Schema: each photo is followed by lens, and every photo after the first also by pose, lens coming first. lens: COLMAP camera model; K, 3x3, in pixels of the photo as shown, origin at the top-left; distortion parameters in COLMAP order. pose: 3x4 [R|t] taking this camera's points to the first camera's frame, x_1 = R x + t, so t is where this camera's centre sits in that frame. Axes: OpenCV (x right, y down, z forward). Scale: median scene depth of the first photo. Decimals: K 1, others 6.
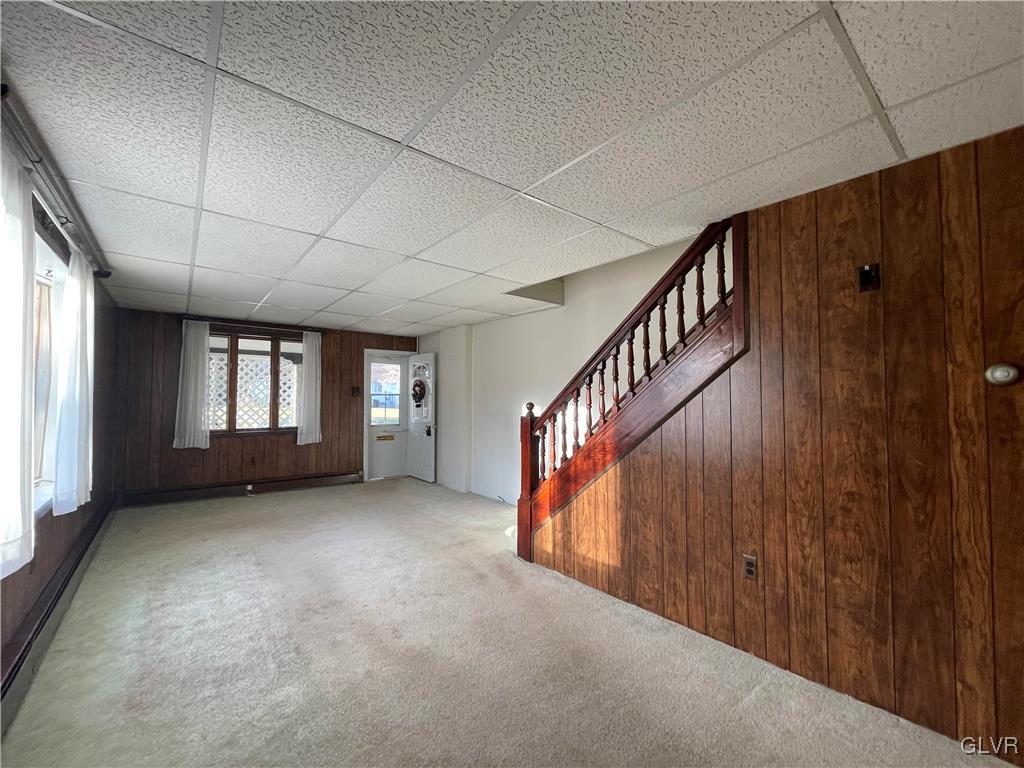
lens RADIAL K [[413.5, 0, 510.8], [0, 413.5, 381.1], [0, 0, 1]] dist [-0.002140, -0.000002]
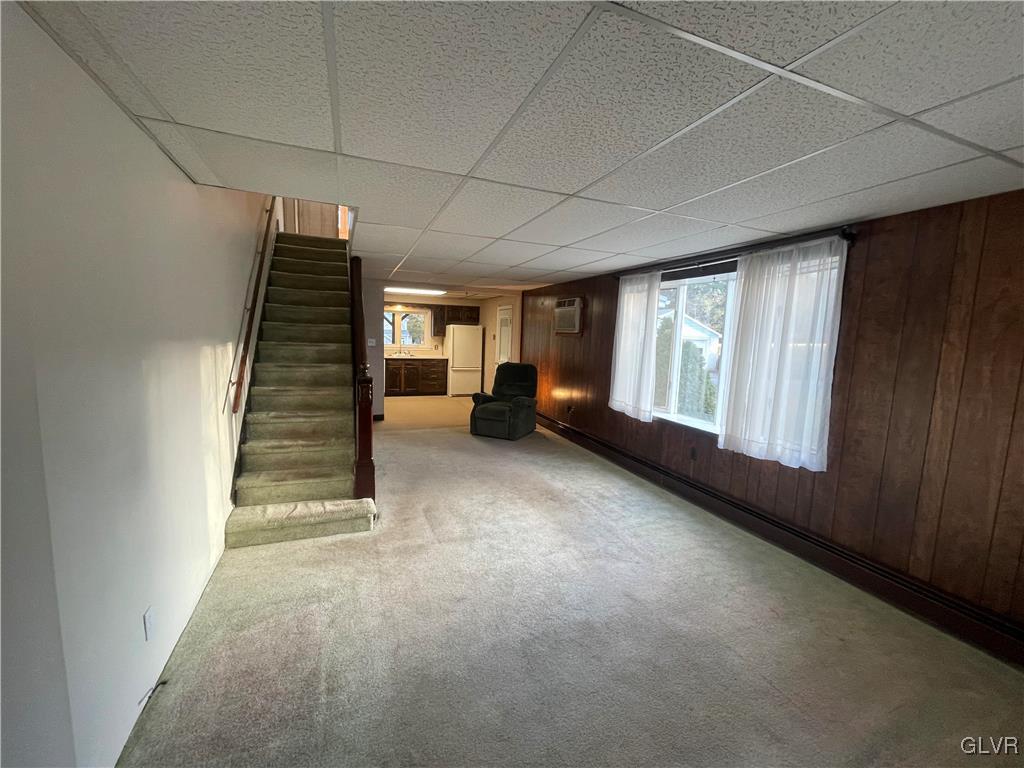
lens RADIAL K [[413.5, 0, 511.9], [0, 413.5, 382.5], [0, 0, 1]] dist [-0.002140, -0.000002]
pose [[0.956678, 0.061249, -0.284631, 0.020508], [-0.017926, 0.988158, 0.152388, -0.026769], [0.290594, -0.140684, 0.946448, -0.209203]]
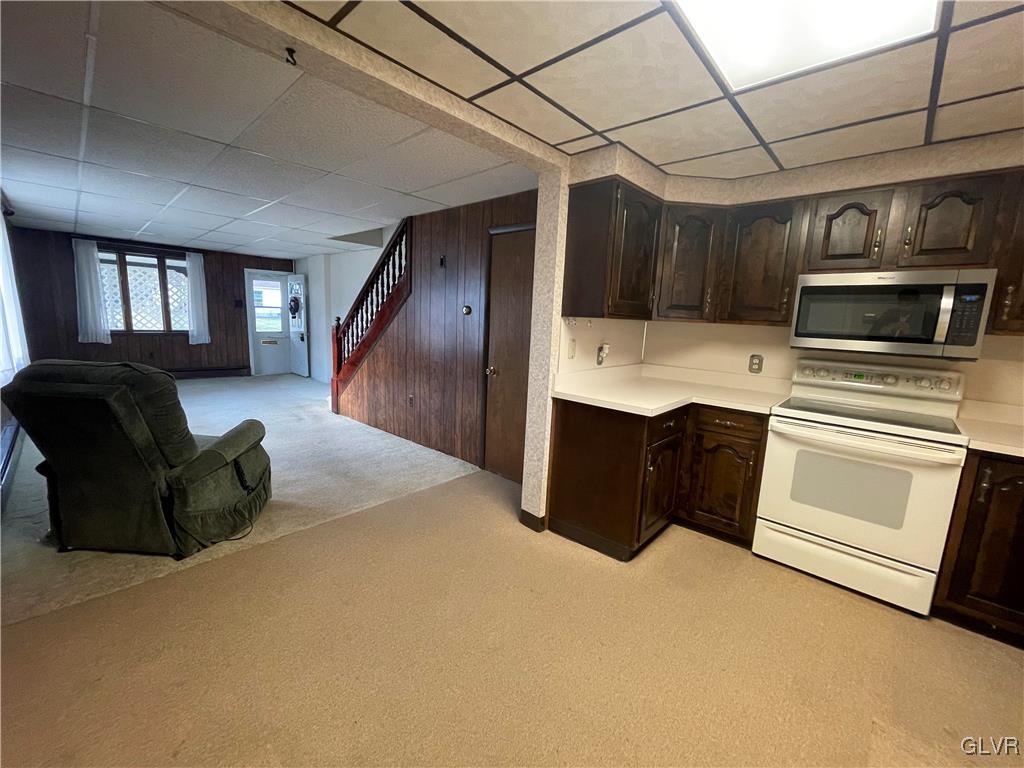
lens RADIAL K [[413.5, 0, 515.4], [0, 413.5, 383.1], [0, 0, 1]] dist [-0.002140, -0.000002]
pose [[0.989597, 0.021425, 0.142266, 0.294453], [-0.048683, 0.980384, 0.190990, -0.019403], [-0.135384, -0.195929, 0.971228, -0.386638]]
